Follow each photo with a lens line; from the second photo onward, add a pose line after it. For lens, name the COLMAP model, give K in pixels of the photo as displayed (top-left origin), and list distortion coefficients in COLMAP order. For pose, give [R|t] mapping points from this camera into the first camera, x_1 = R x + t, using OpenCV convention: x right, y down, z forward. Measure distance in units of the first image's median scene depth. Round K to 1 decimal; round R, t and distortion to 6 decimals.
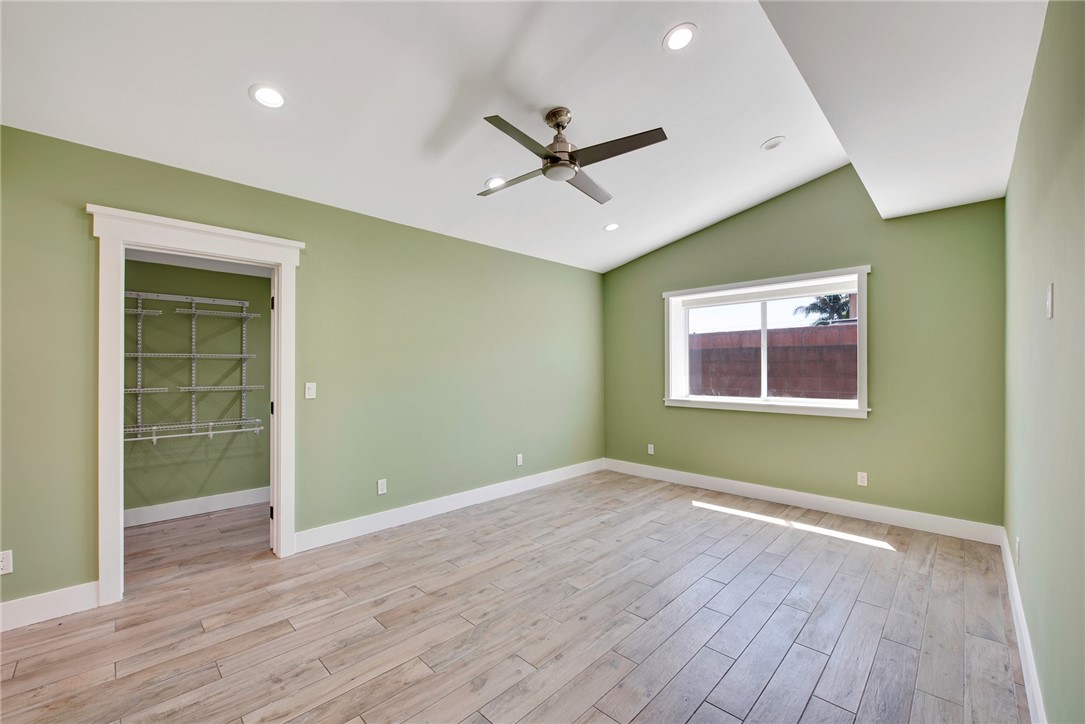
lens RADIAL K [[449.5, 0, 542.7], [0, 449.5, 368.0], [0, 0, 1]] dist [-0.000618, -0.001262]
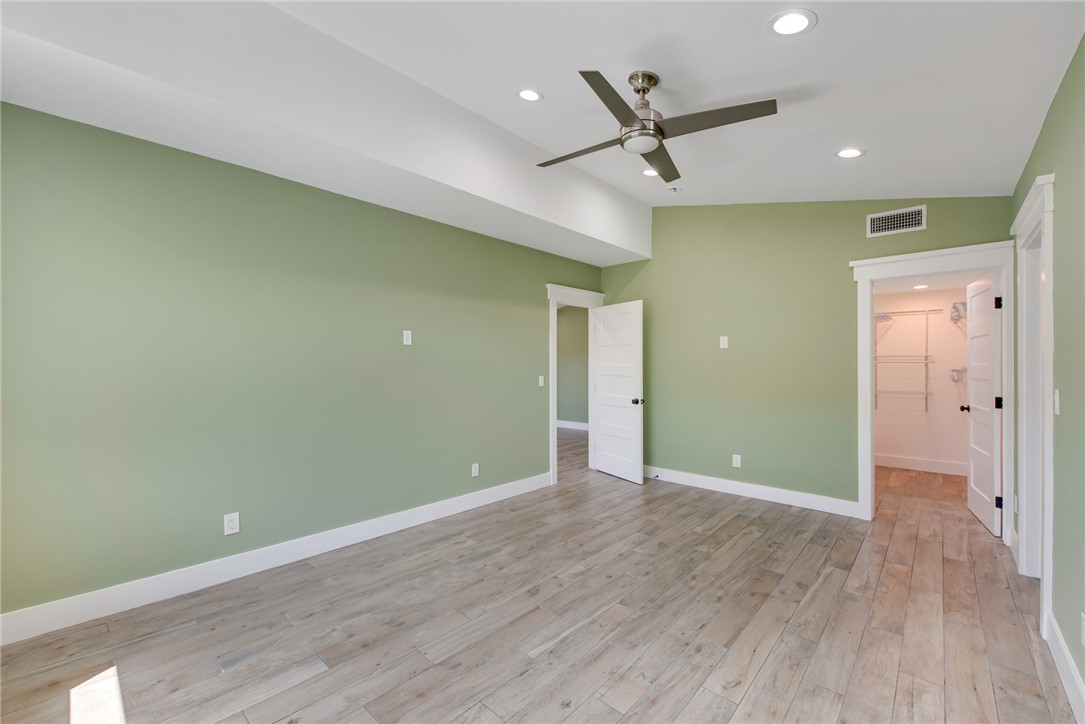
lens RADIAL K [[449.5, 0, 538.0], [0, 449.5, 357.7], [0, 0, 1]] dist [-0.000618, -0.001262]
pose [[-0.999560, -0.002747, -0.029530, 0.298707], [-0.002340, 0.999902, -0.013820, -0.002783], [0.029565, -0.013744, -0.999468, 2.085879]]
